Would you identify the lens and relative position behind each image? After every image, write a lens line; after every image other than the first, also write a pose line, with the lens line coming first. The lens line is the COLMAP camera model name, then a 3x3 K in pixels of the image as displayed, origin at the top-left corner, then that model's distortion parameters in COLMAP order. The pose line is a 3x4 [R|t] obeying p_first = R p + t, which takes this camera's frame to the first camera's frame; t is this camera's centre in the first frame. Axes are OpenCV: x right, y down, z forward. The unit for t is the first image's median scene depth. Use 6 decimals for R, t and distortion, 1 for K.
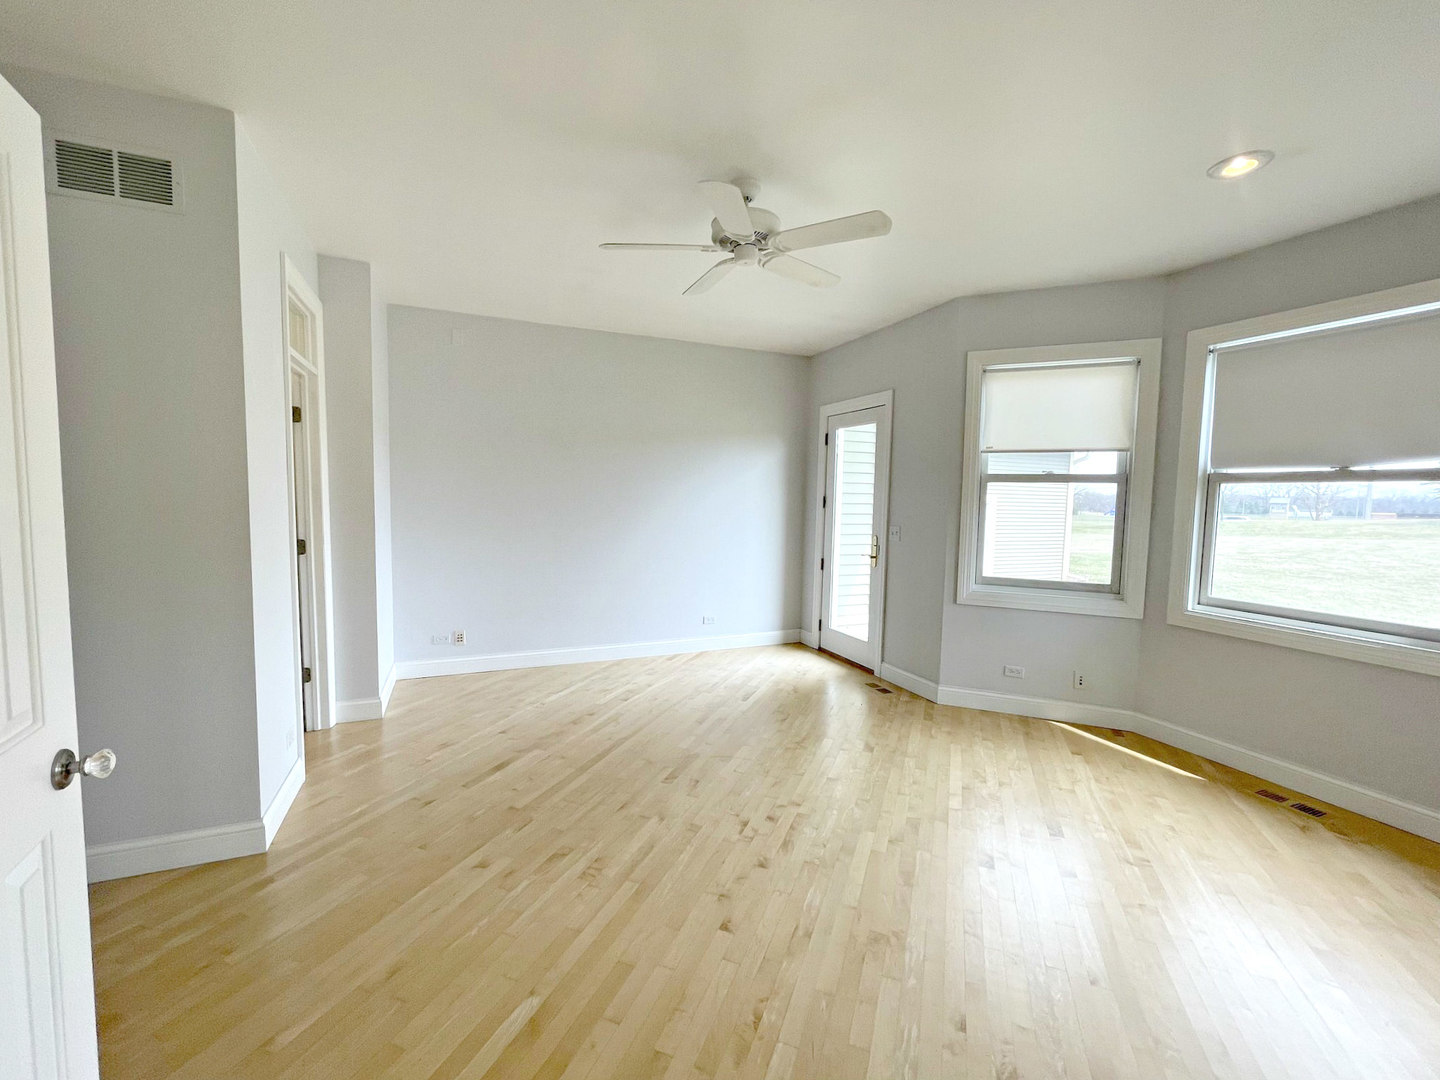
lens RADIAL K [[599.0, 0, 721.1], [0, 599.0, 539.1], [0, 0, 1]] dist [-0.002794, -0.000395]
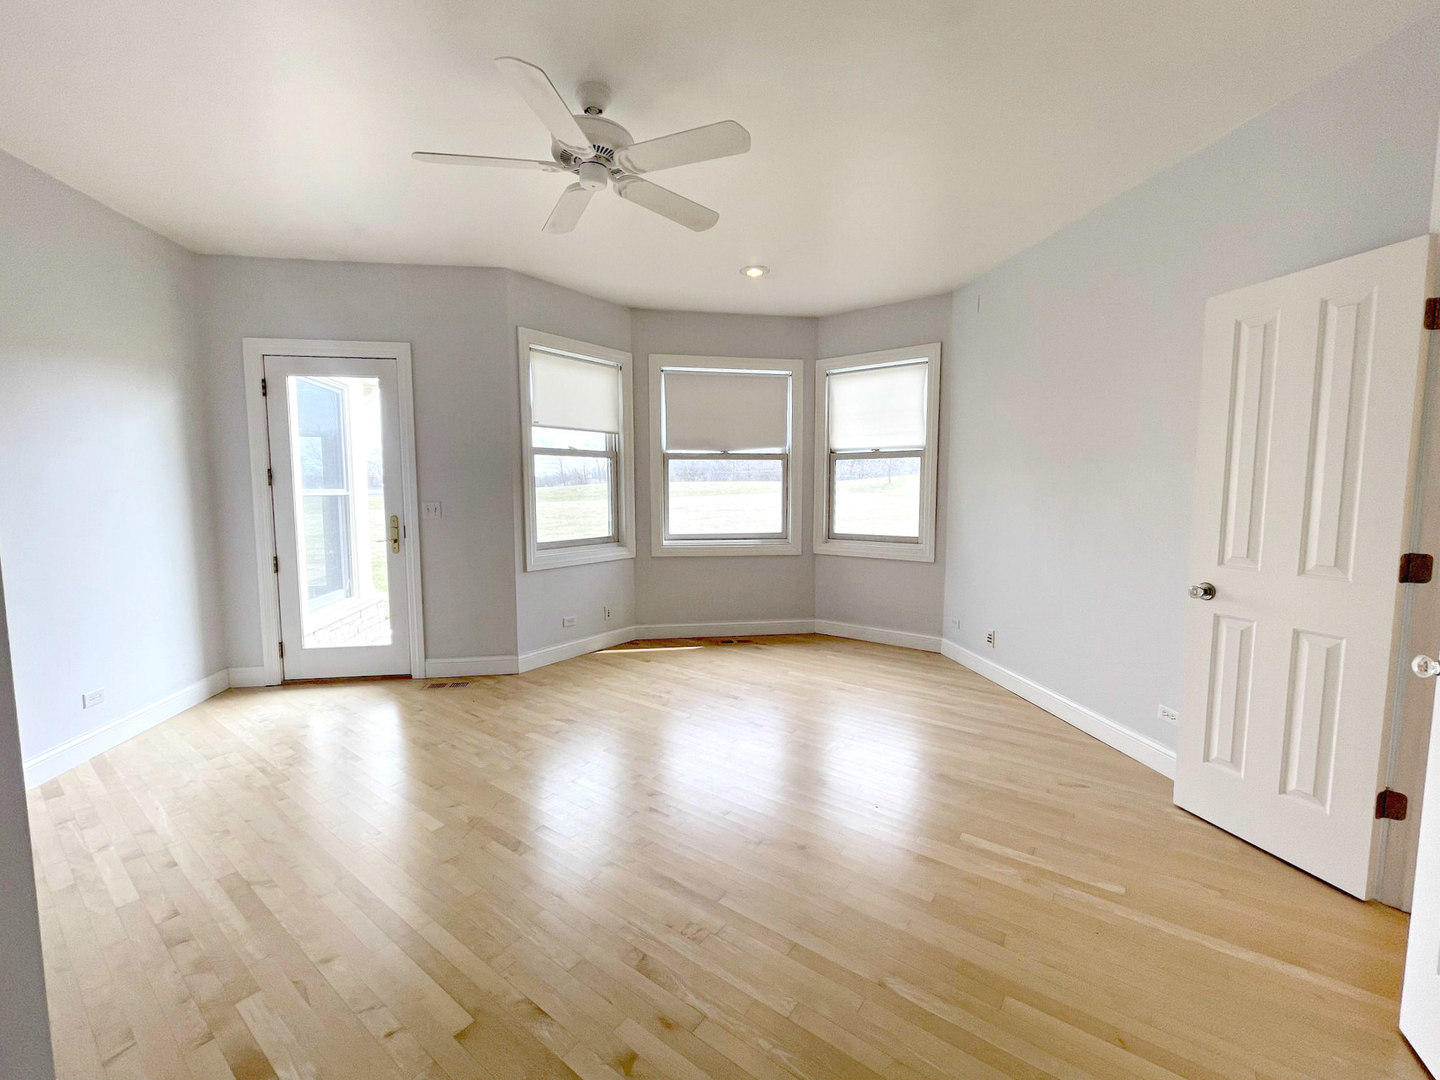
lens RADIAL K [[599.0, 0, 724.4], [0, 599.0, 538.7], [0, 0, 1]] dist [-0.002794, -0.000395]
pose [[0.232788, -0.108704, 0.966433, -0.554029], [0.074958, 0.992783, 0.093613, -0.021898], [-0.969635, 0.050650, 0.239256, 0.444227]]
